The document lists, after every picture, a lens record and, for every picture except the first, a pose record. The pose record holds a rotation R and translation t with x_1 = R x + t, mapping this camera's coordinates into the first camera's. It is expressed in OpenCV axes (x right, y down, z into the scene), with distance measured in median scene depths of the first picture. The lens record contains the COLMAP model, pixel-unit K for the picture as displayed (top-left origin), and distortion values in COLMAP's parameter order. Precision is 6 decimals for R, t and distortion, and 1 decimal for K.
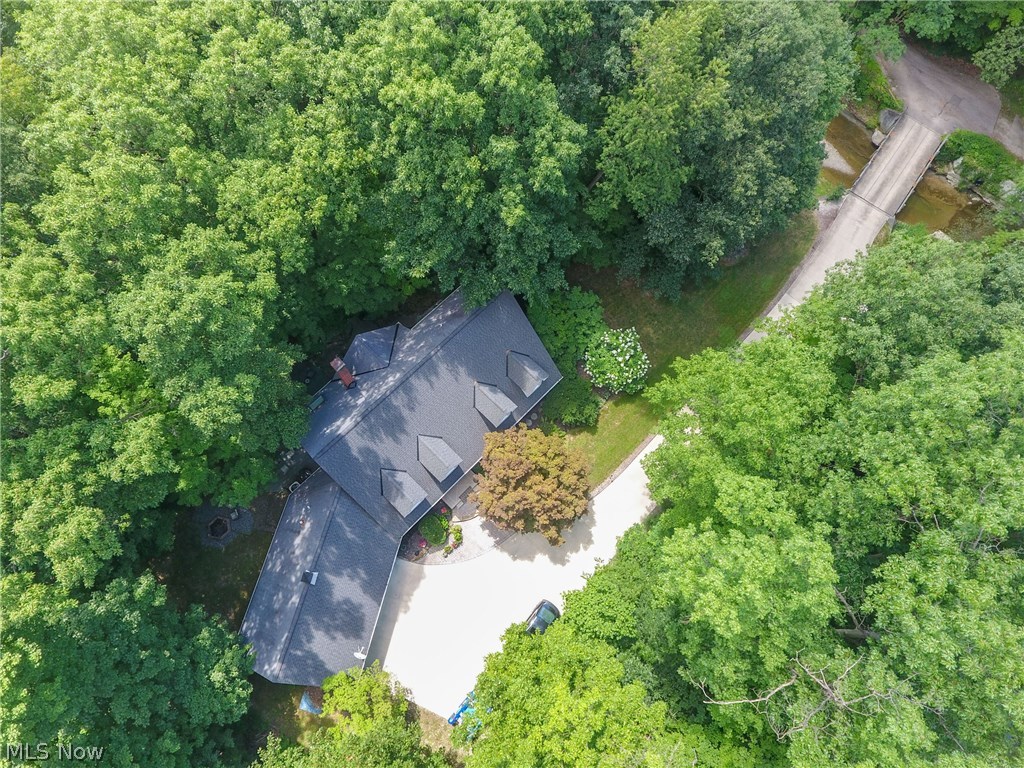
lens RADIAL K [[586.1, 0, 519.3], [0, 586.1, 389.1], [0, 0, 1]] dist [-0.003470, -0.000278]
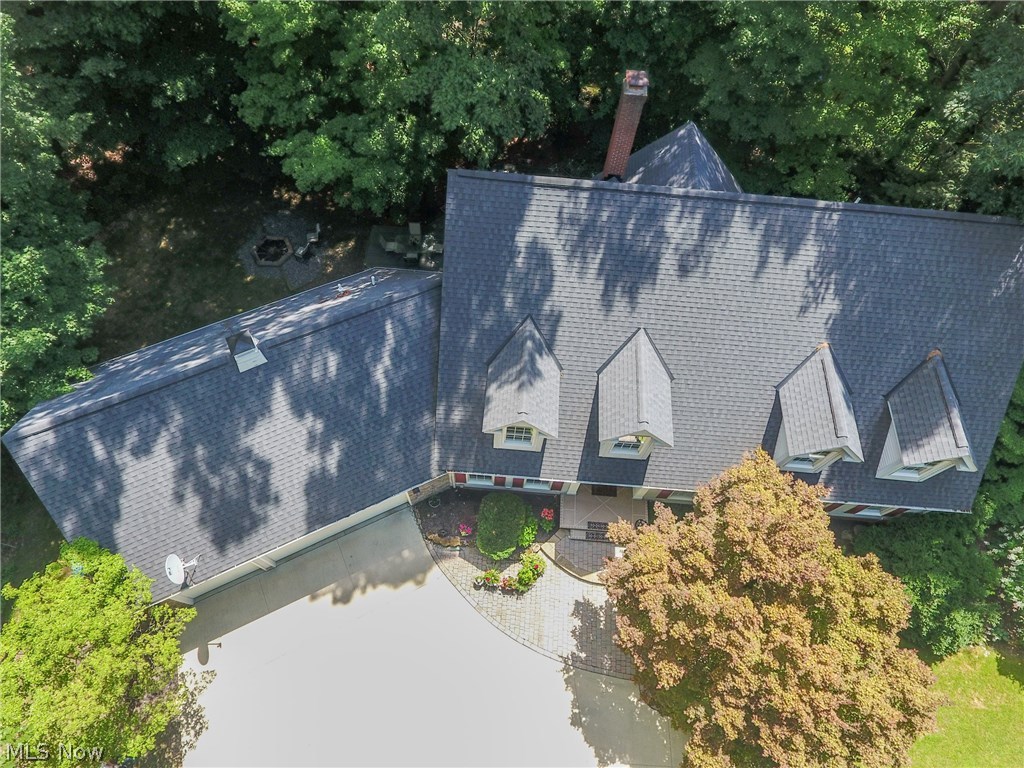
lens RADIAL K [[587.6, 0, 521.8], [0, 587.6, 387.6], [0, 0, 1]] dist [-0.007818, 0.002060]
pose [[0.654271, 0.665773, -0.358713, -0.046597], [-0.728154, 0.682690, -0.061033, 0.199030], [0.204256, 0.301130, 0.931451, 0.587590]]
